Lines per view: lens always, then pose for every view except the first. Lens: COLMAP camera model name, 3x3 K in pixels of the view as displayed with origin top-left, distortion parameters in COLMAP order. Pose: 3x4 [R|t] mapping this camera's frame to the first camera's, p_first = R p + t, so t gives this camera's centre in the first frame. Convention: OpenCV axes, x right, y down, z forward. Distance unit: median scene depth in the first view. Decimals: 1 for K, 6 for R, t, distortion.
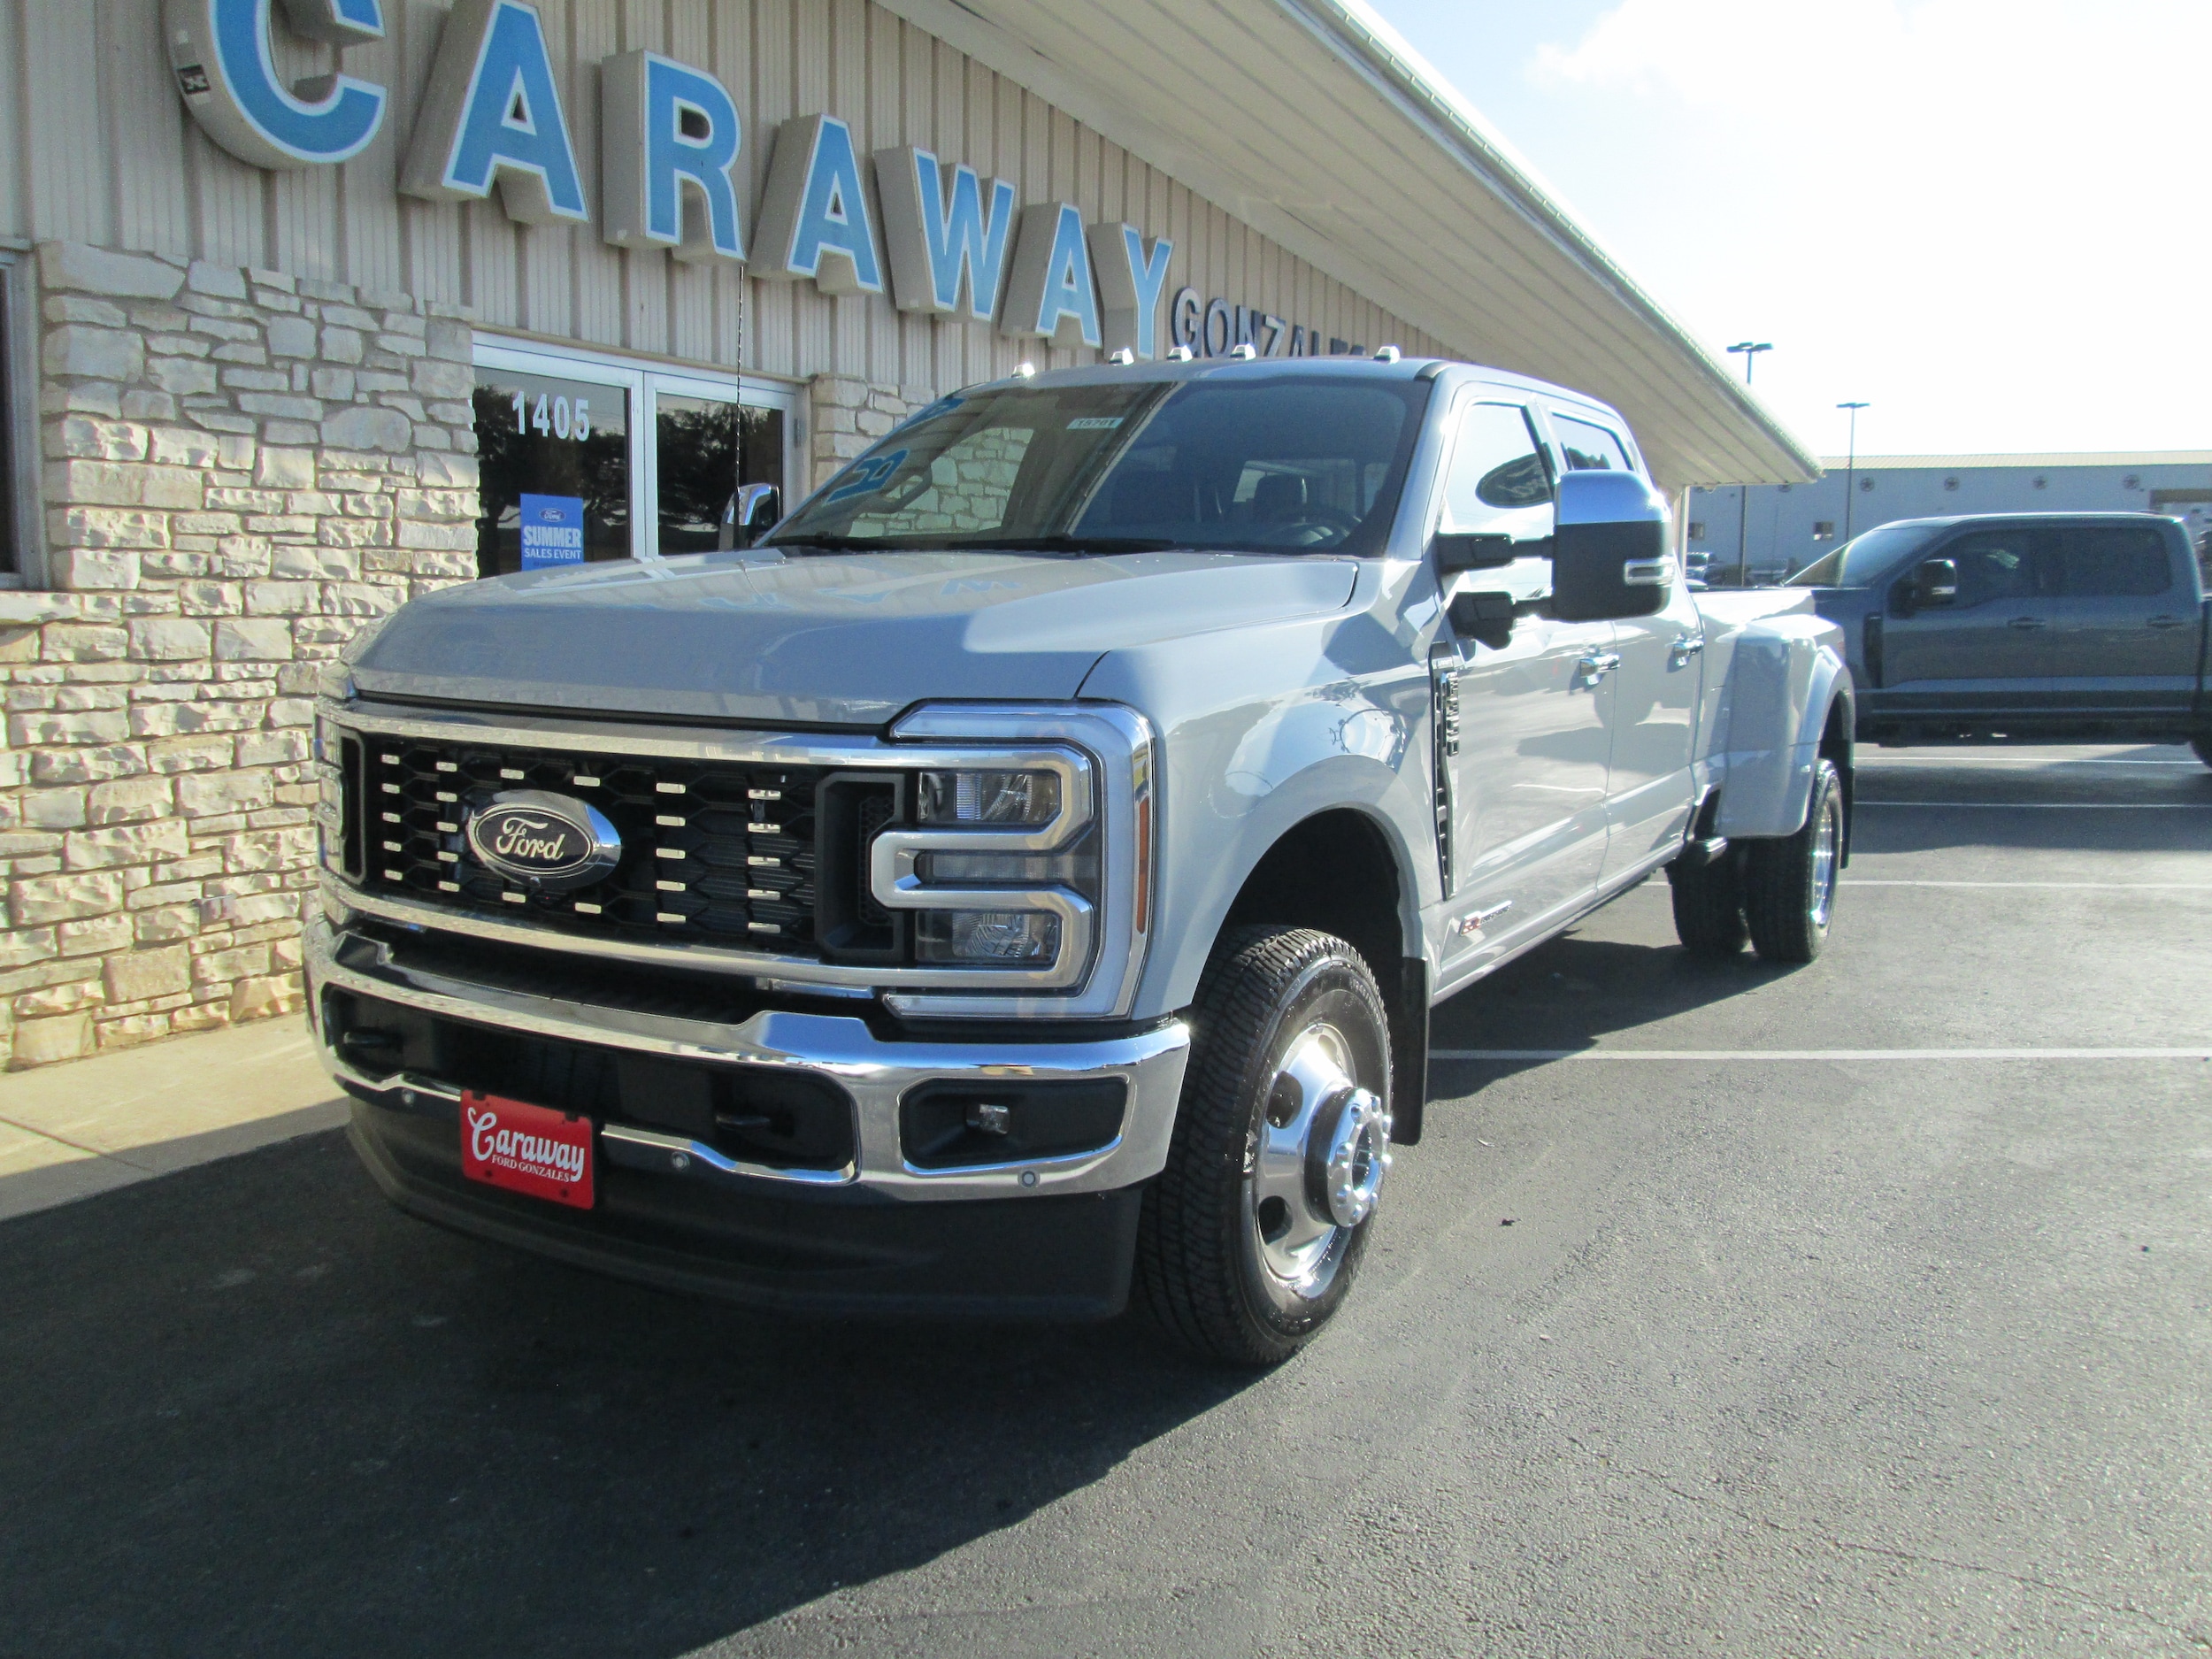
lens RADIAL K [[1835.2, 0, 1097.4], [0, 1835.2, 831.9], [0, 0, 1]] dist [-0.037175, 0.011531]
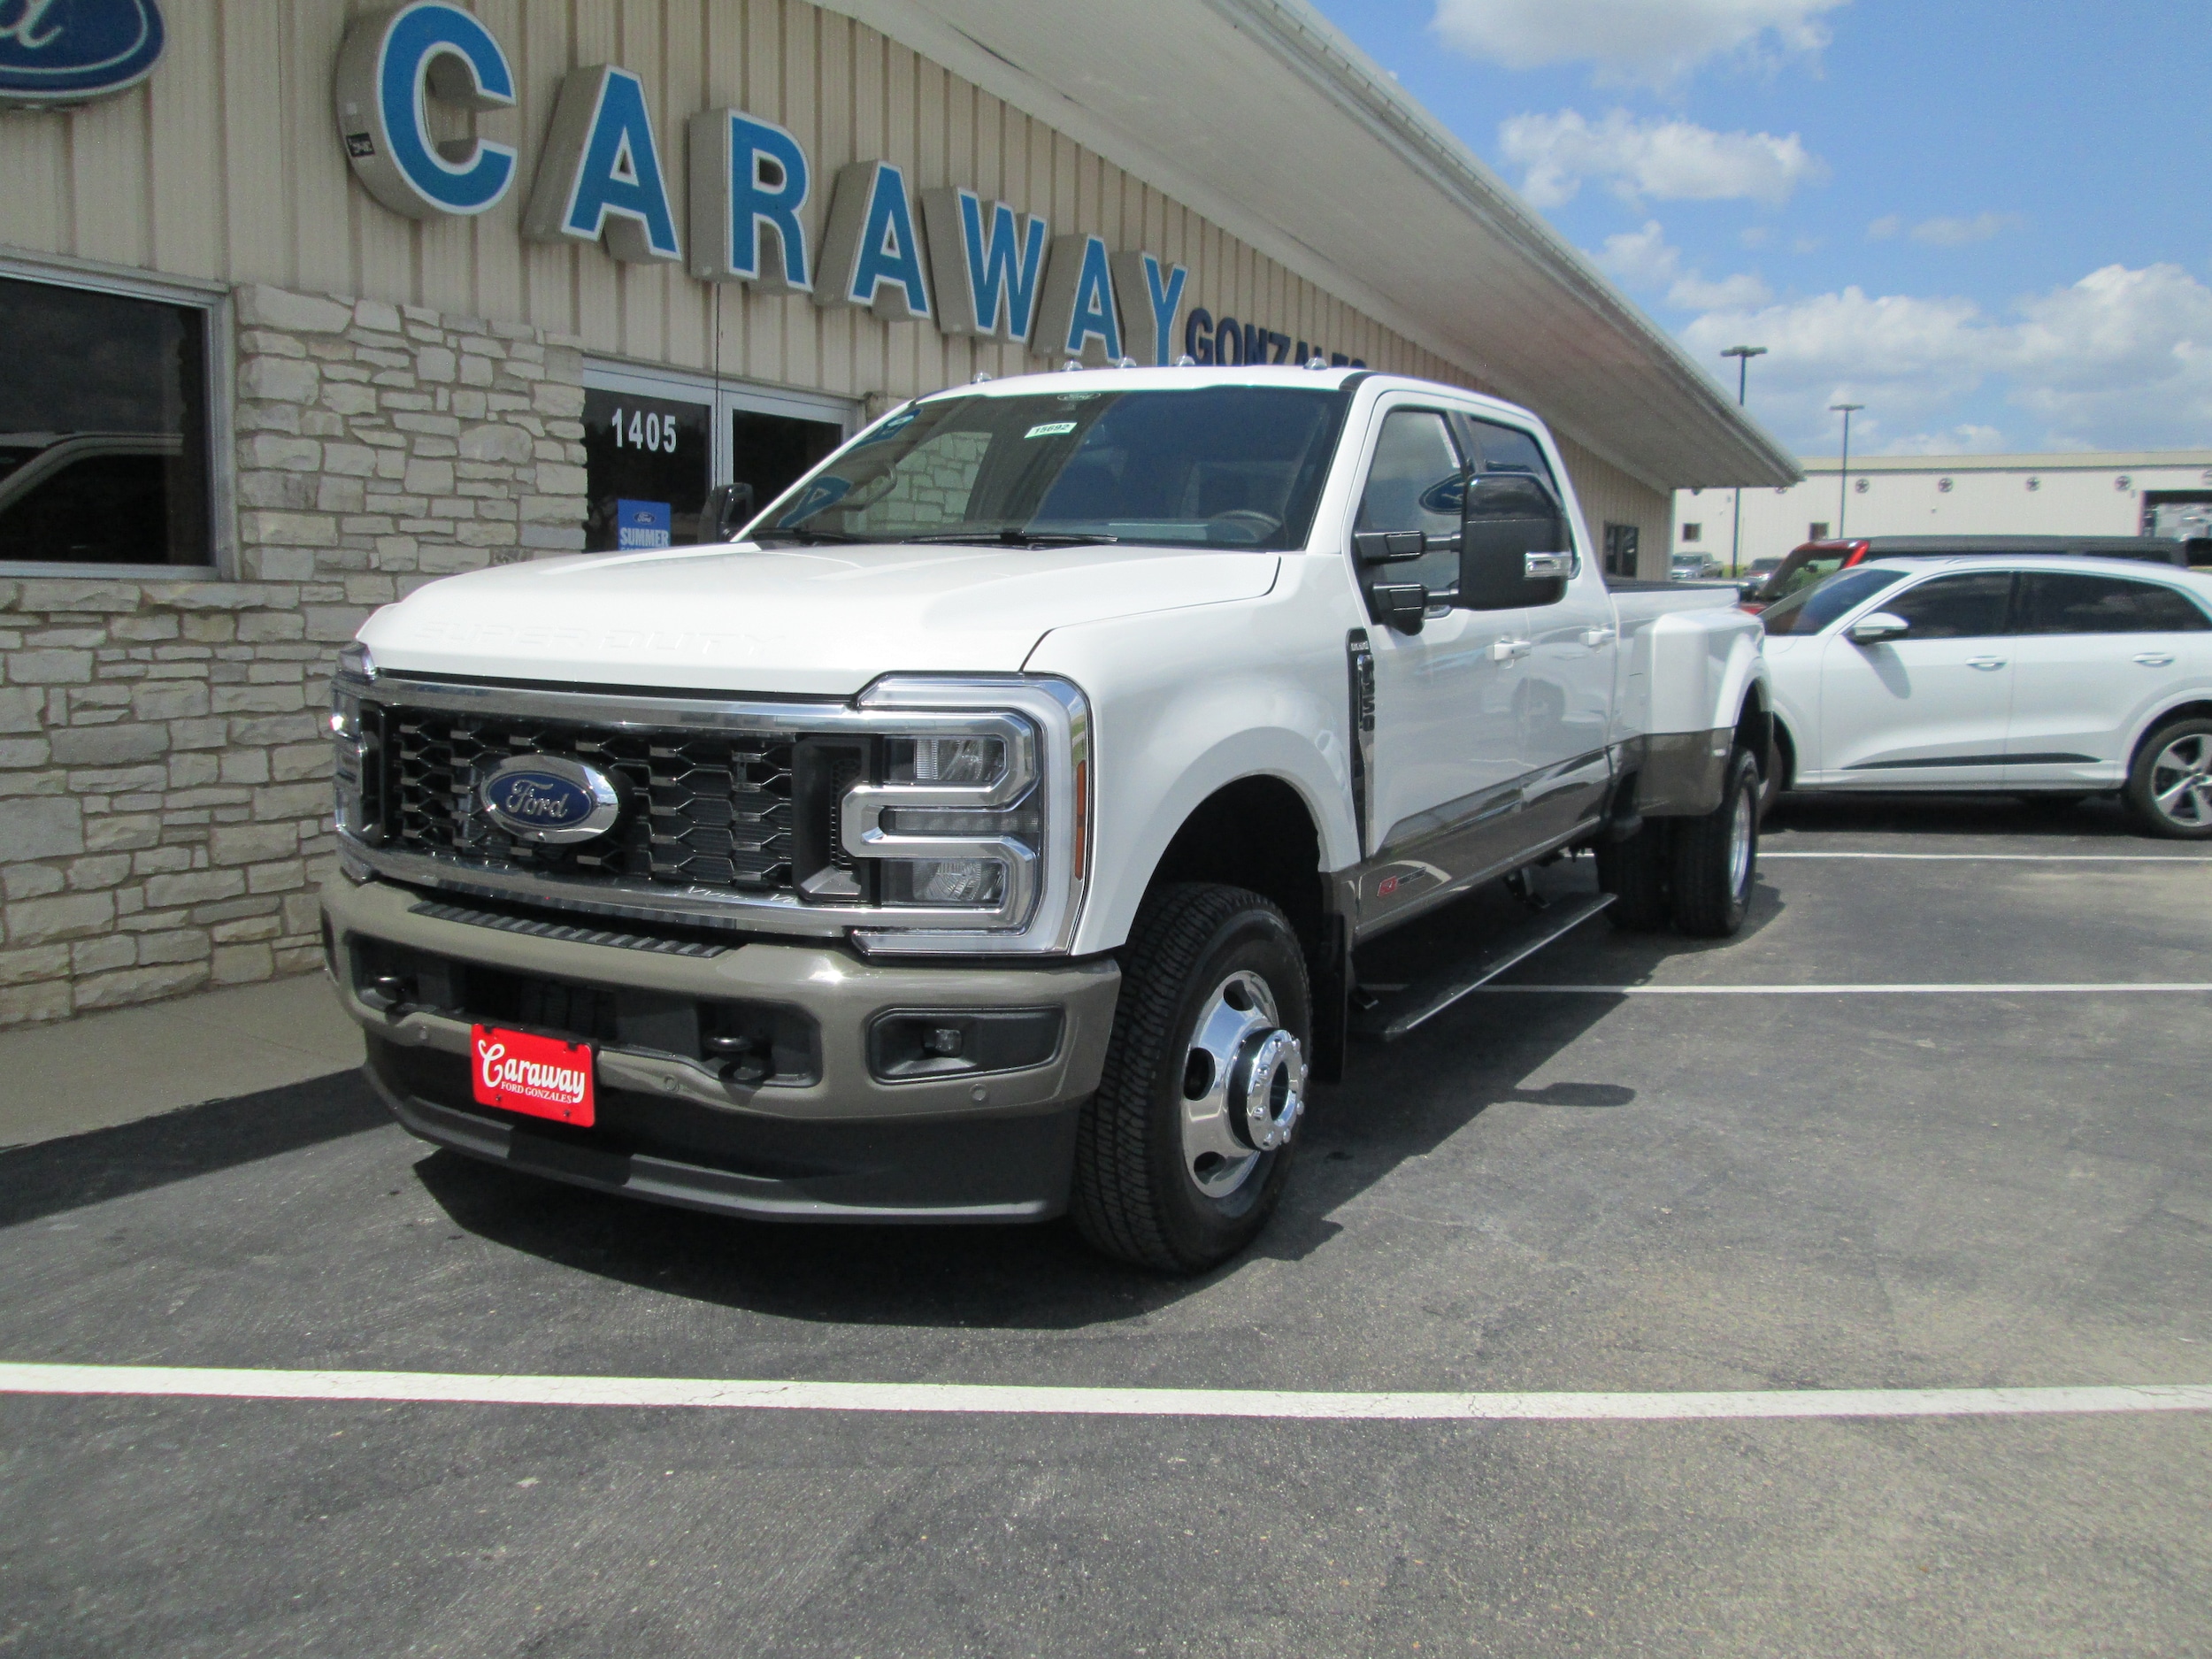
lens RADIAL K [[1840.3, 0, 1097.7], [0, 1840.3, 827.1], [0, 0, 1]] dist [-0.036398, 0.013619]
pose [[0.999994, 0.003545, 0.000559, -0.020507], [-0.003544, 0.999991, -0.002450, 0.023204], [-0.000568, 0.002448, 0.999997, -0.158465]]
